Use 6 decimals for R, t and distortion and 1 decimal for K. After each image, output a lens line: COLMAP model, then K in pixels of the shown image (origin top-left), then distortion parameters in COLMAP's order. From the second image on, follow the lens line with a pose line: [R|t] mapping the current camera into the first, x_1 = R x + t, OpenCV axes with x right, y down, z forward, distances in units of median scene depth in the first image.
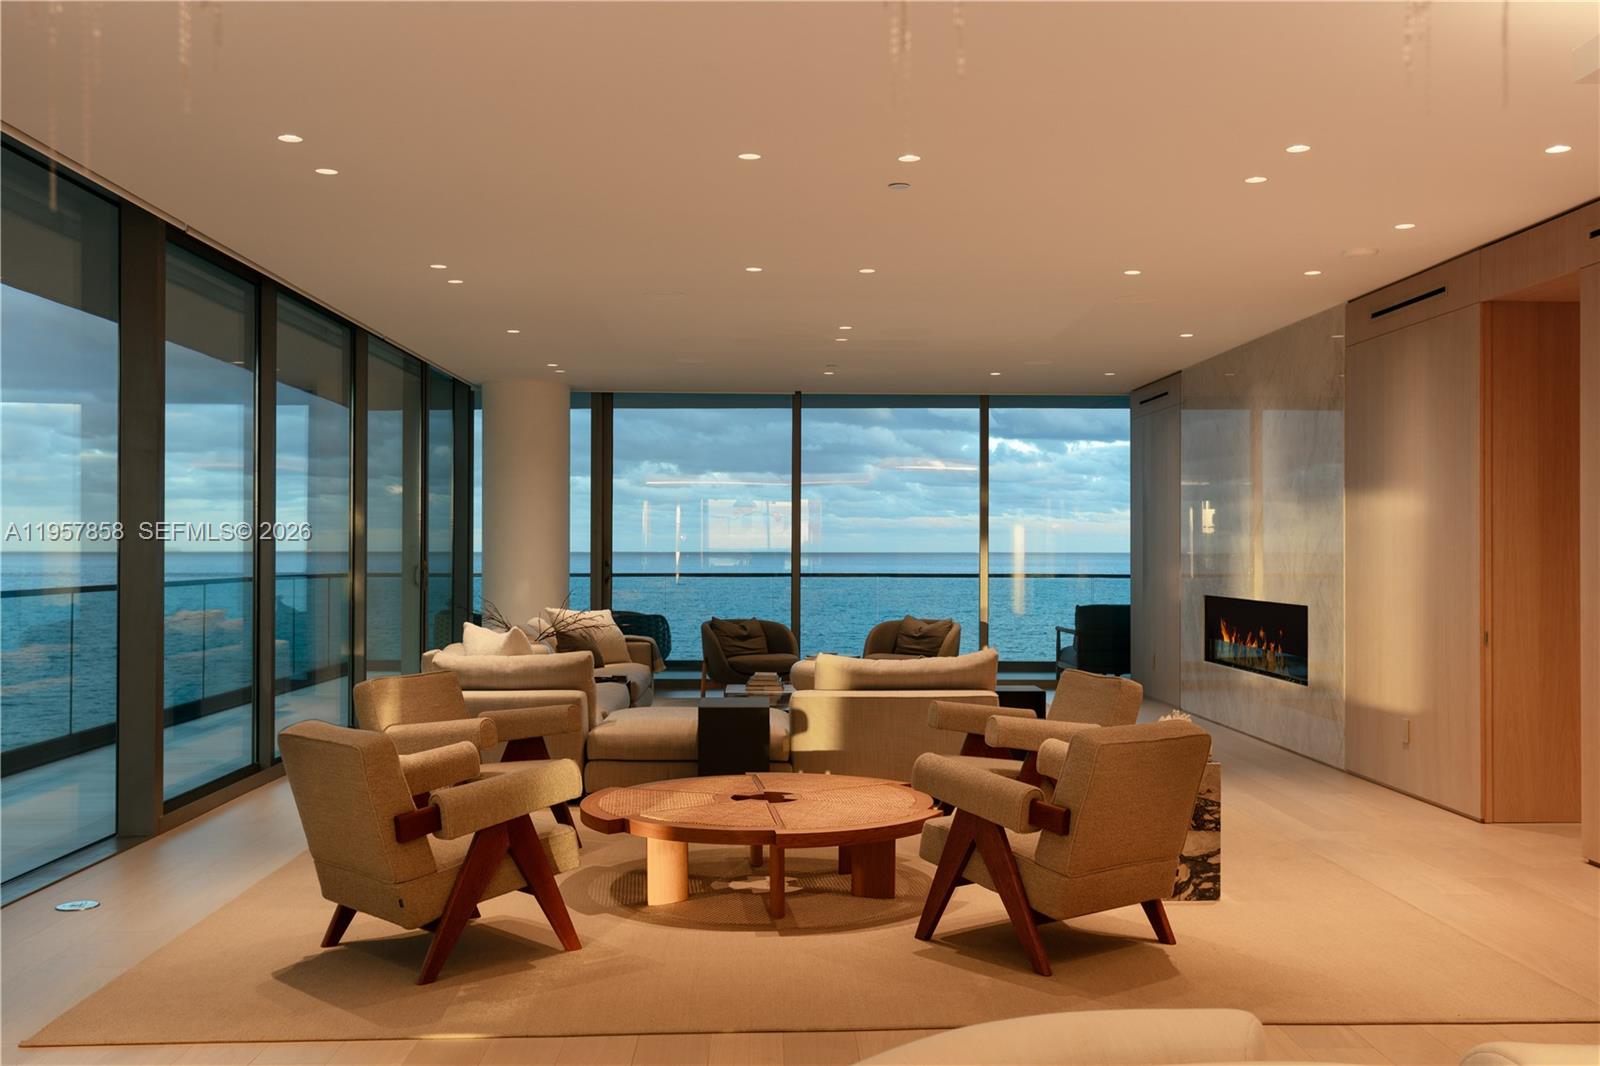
lens RADIAL K [[1518.4, 0, 803.7], [0, 1518.4, 530.4], [0, 0, 1]] dist [0.021843, 0.000000]
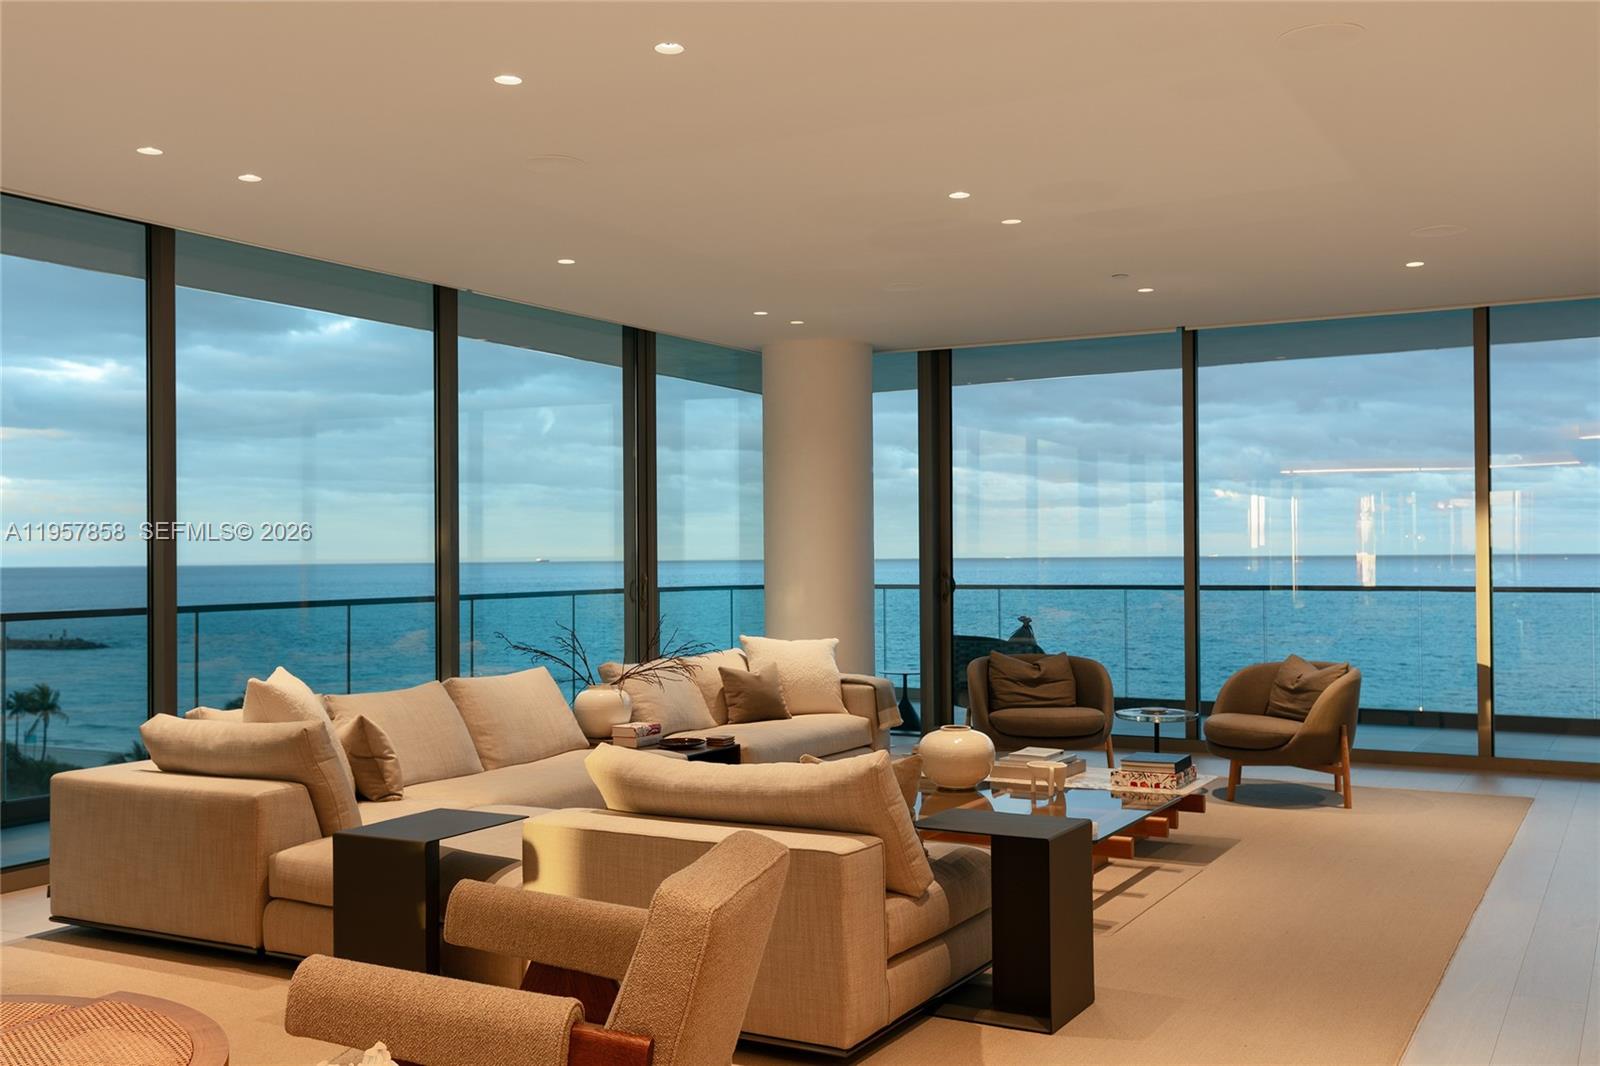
lens RADIAL K [[1518.4, 0, 801.9], [0, 1518.4, 526.7], [0, 0, 1]] dist [0.021843, 0.000000]
pose [[0.856219, -0.020370, -0.516212, 0.233556], [0.017845, 0.999792, -0.009853, 0.005878], [0.516305, -0.000775, 0.856404, 0.367388]]
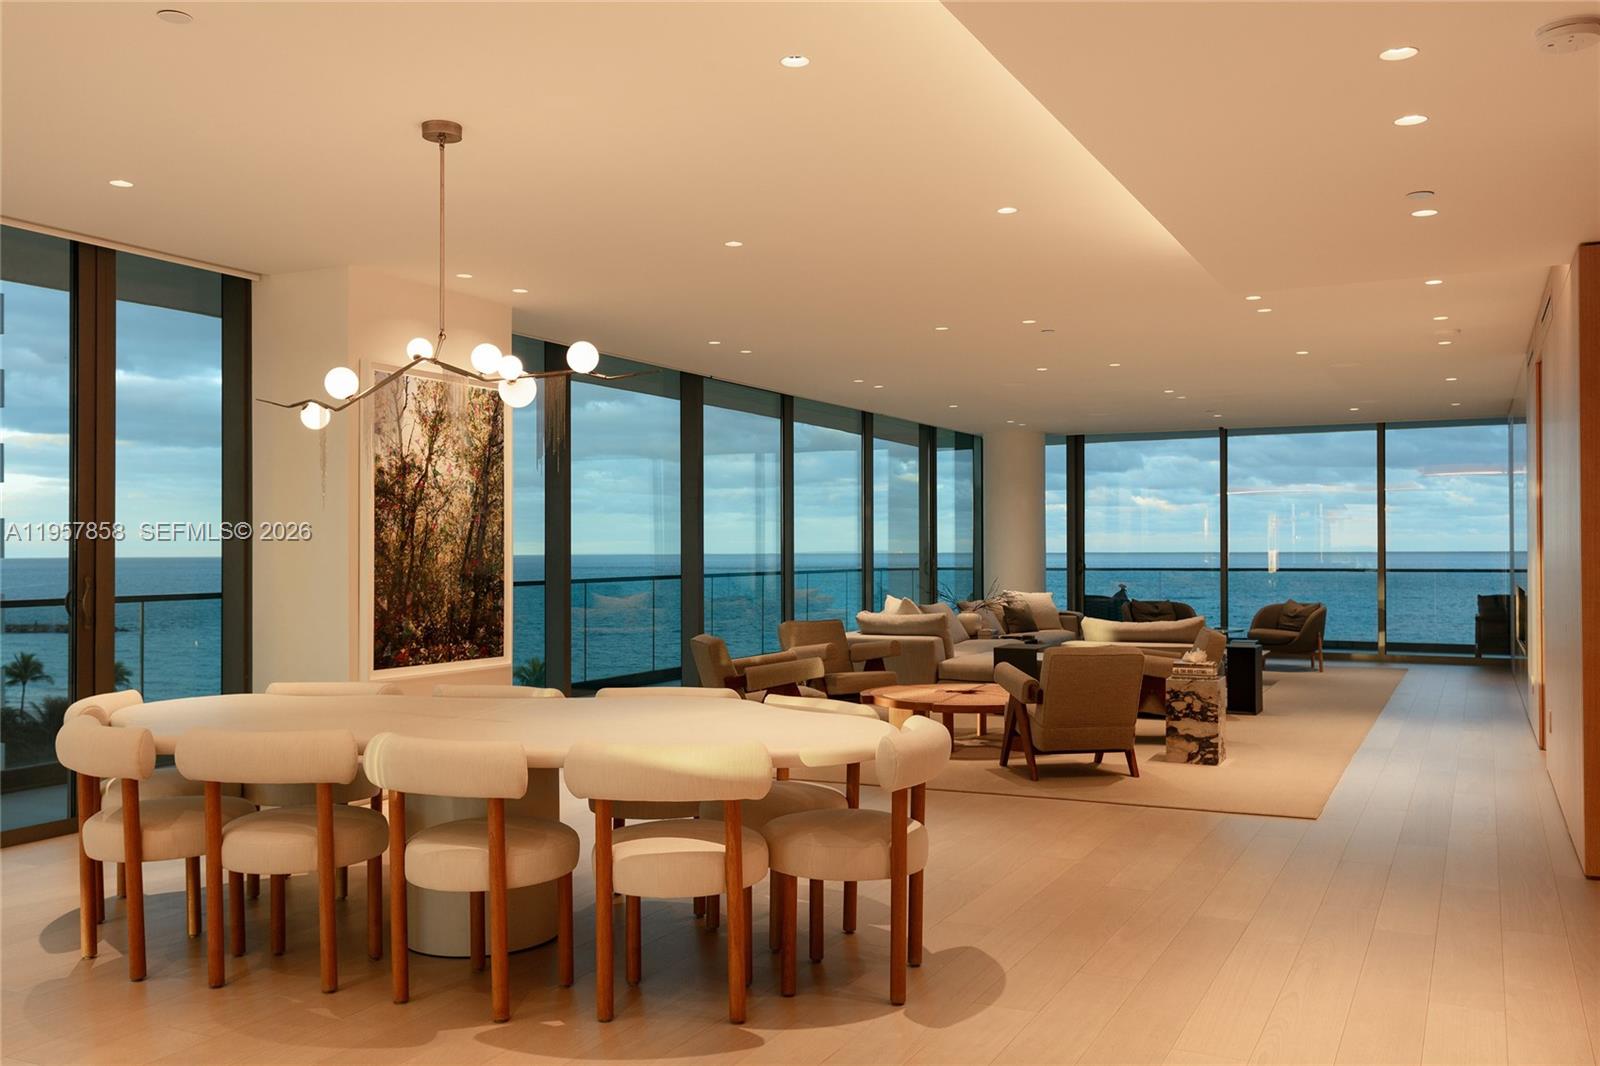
lens RADIAL K [[1358.3, 0, 787.5], [0, 1358.3, 540.6], [0, 0, 1]] dist [0.025457, -0.014806]
pose [[0.875721, -0.008153, -0.482749, 0.267015], [0.010555, 0.999942, 0.002260, -0.001858], [0.482703, -0.007074, 0.875756, -0.225833]]
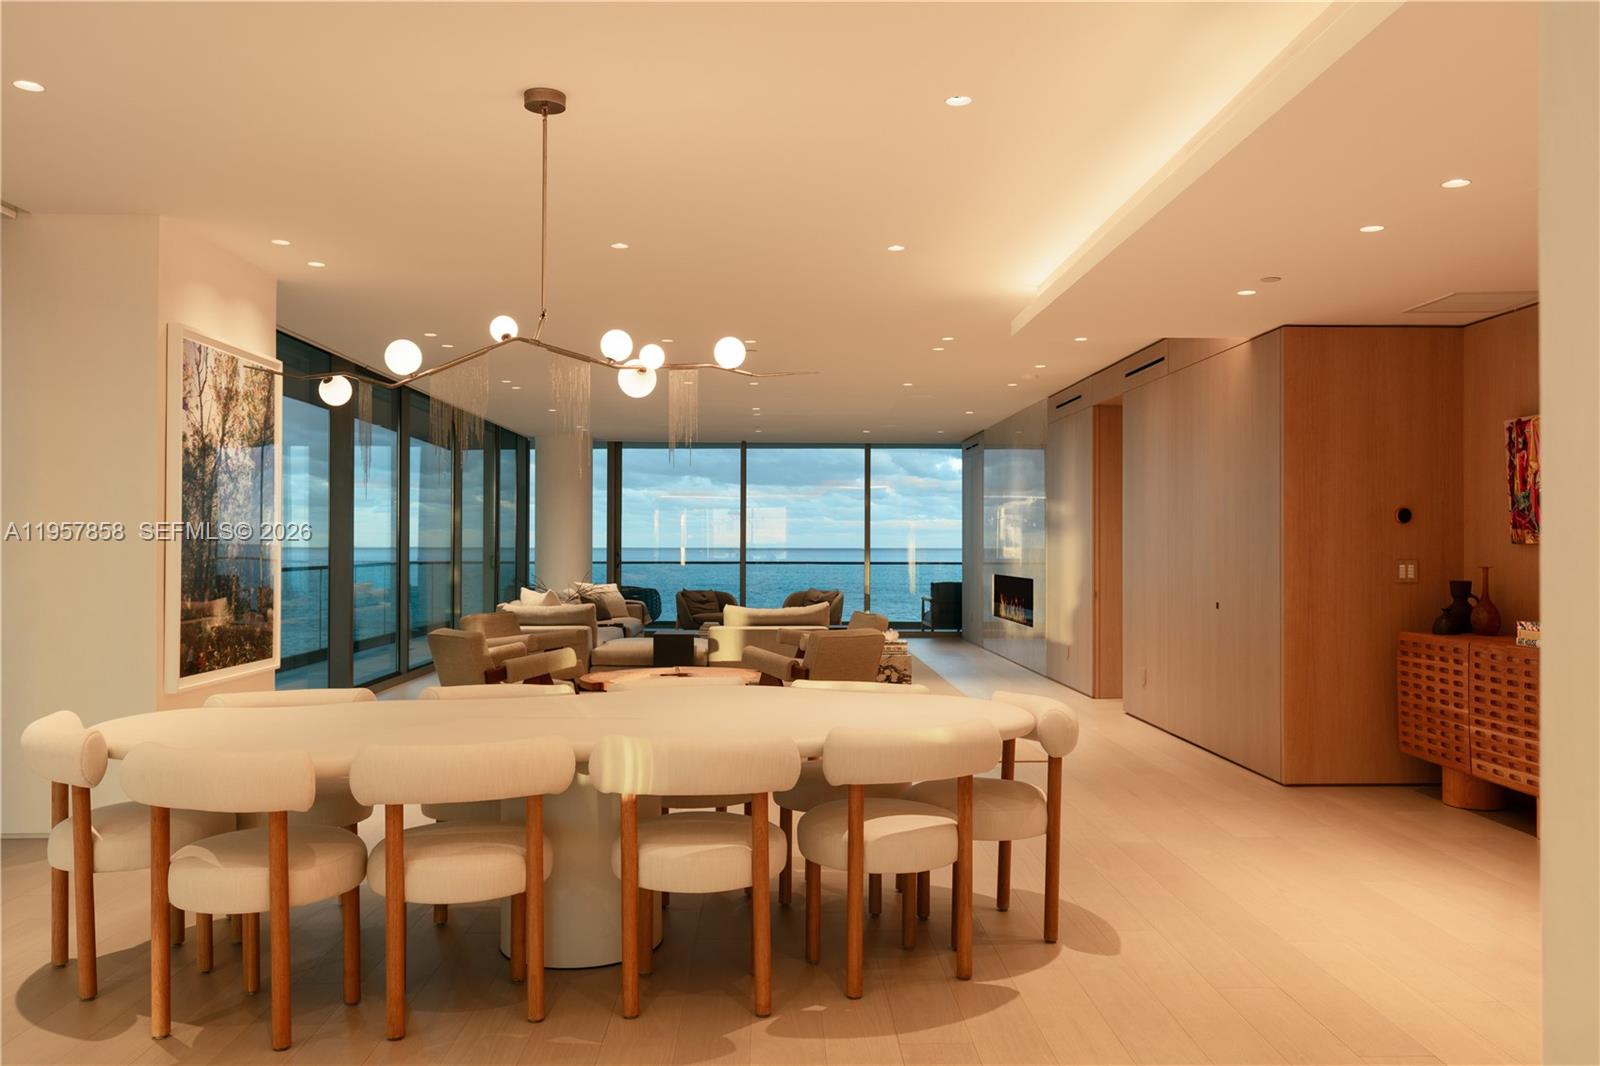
lens RADIAL K [[1240.0, 0, 793.3], [0, 1240.0, 540.7], [0, 0, 1]] dist [0.012799, 0.006419]
pose [[0.999963, 0.000170, -0.008640, 0.064639], [-0.000101, 0.999968, 0.007944, -0.002472], [0.008641, -0.007942, 0.999931, -0.267998]]
